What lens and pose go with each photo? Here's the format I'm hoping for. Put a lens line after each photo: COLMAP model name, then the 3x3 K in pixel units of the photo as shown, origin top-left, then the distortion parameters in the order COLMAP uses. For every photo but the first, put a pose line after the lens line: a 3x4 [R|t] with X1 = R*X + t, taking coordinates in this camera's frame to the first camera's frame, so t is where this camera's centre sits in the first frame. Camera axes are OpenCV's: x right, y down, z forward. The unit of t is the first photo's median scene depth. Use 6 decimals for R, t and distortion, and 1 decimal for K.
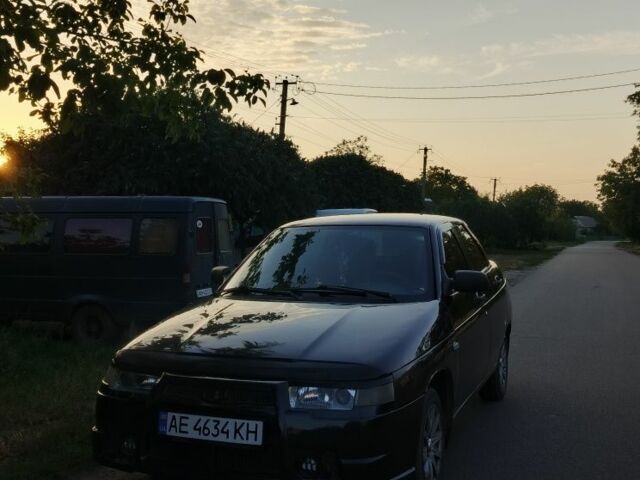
lens RADIAL K [[760.5, 0, 320.3], [0, 760.5, 237.1], [0, 0, 1]] dist [0.055703, 0.000000]
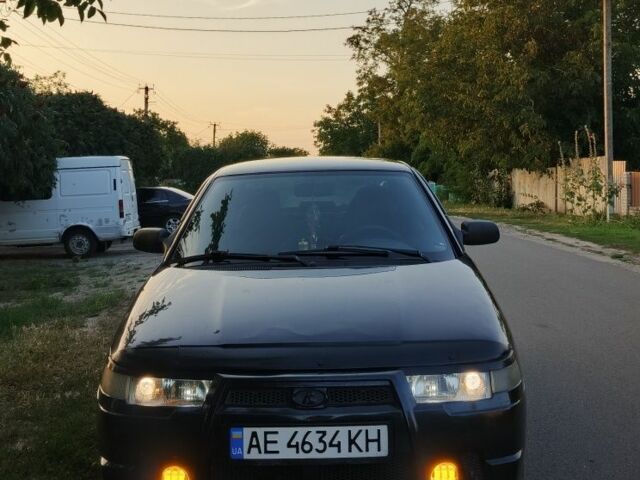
lens RADIAL K [[833.3, 0, 322.0], [0, 833.3, 242.6], [0, 0, 1]] dist [0.061269, 0.000000]
pose [[0.931957, -0.045793, 0.359665, -0.262441], [0.022439, 0.997375, 0.068846, -0.000154], [-0.361874, -0.056091, 0.930538, 0.155221]]
